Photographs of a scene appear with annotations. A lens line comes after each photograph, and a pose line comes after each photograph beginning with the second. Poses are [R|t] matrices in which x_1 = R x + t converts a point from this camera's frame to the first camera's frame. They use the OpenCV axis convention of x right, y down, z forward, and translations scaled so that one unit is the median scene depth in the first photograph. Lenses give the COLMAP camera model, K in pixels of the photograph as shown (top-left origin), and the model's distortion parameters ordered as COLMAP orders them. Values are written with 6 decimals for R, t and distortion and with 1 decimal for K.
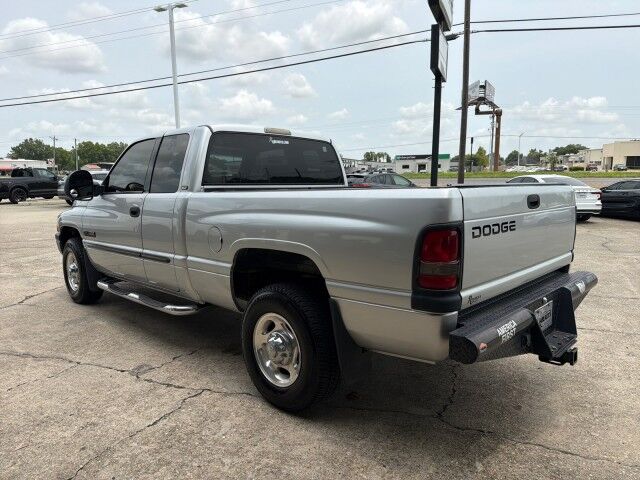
lens RADIAL K [[456.0, 0, 312.5], [0, 456.0, 241.8], [0, 0, 1]] dist [0.057045, -0.073428]
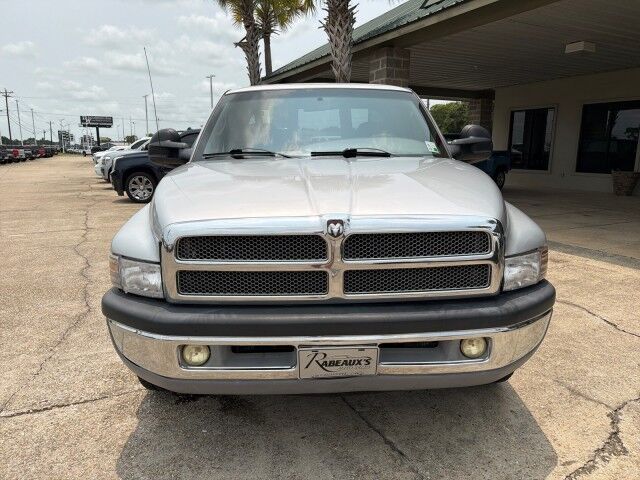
lens RADIAL K [[452.9, 0, 332.9], [0, 452.9, 239.4], [0, 0, 1]] dist [-0.002048, -0.003216]
pose [[-0.741422, -0.121973, 0.659861, -1.002479], [0.104113, 0.950525, 0.292682, -0.258147], [-0.662914, 0.285700, -0.692041, 2.046806]]
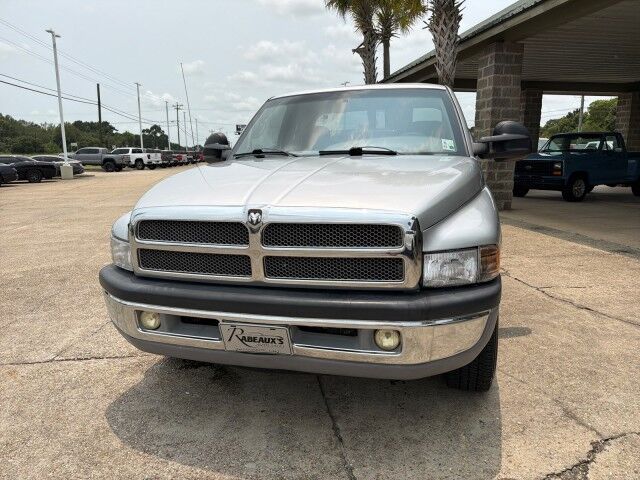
lens RADIAL K [[454.6, 0, 331.4], [0, 454.6, 239.5], [0, 0, 1]] dist [0.001370, -0.004908]
pose [[-0.511791, -0.145925, 0.846626, -1.171504], [0.138584, 0.958540, 0.248990, -0.227056], [-0.847859, 0.244760, -0.470349, 1.905118]]
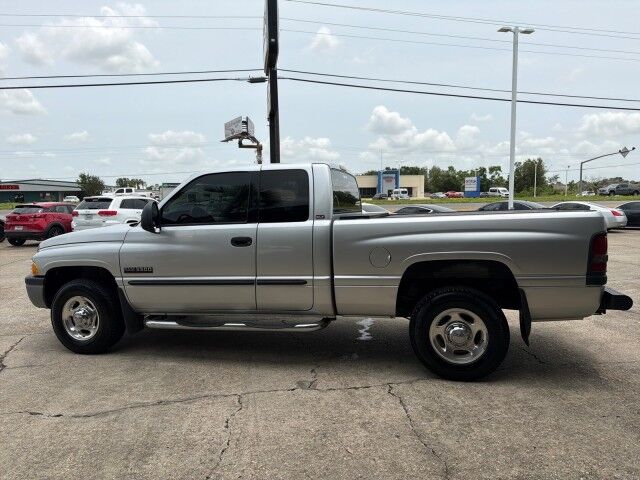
lens RADIAL K [[453.8, 0, 321.9], [0, 453.8, 240.6], [0, 0, 1]] dist [0.057572, -0.084979]
pose [[0.855849, -0.048976, 0.514902, -0.803104], [0.080659, 0.995965, -0.039334, -0.013026], [-0.510898, 0.075195, 0.856346, 0.036908]]
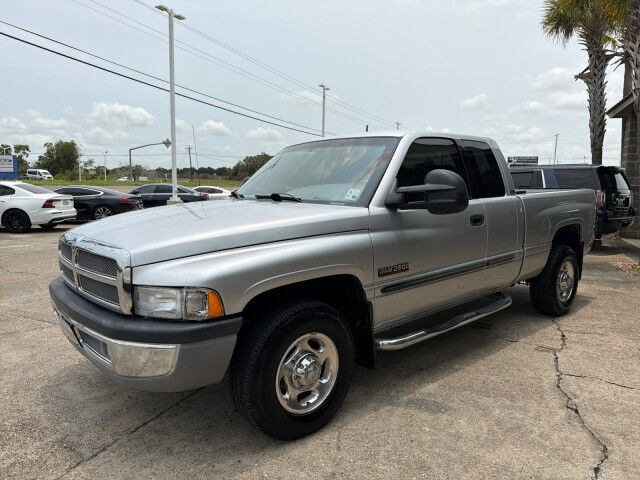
lens RADIAL K [[452.5, 0, 326.8], [0, 452.5, 237.1], [0, 0, 1]] dist [0.054350, -0.065863]
pose [[0.042792, -0.103698, 0.993688, -1.381482], [0.130219, 0.986694, 0.097360, -0.167874], [-0.990561, 0.125231, 0.055726, 1.327918]]
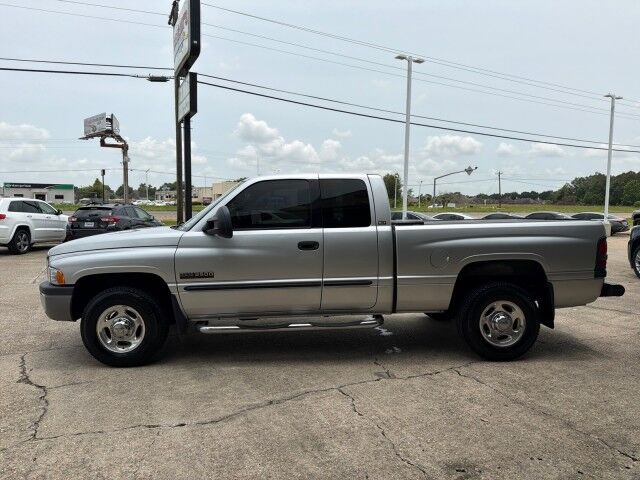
lens RADIAL K [[453.8, 0, 321.9], [0, 453.8, 240.6], [0, 0, 1]] dist [0.057572, -0.084979]
pose [[0.671076, -0.040263, 0.740295, -1.229701], [0.093215, 0.995183, -0.030373, -0.043586], [-0.735505, 0.089389, 0.671596, 0.273651]]
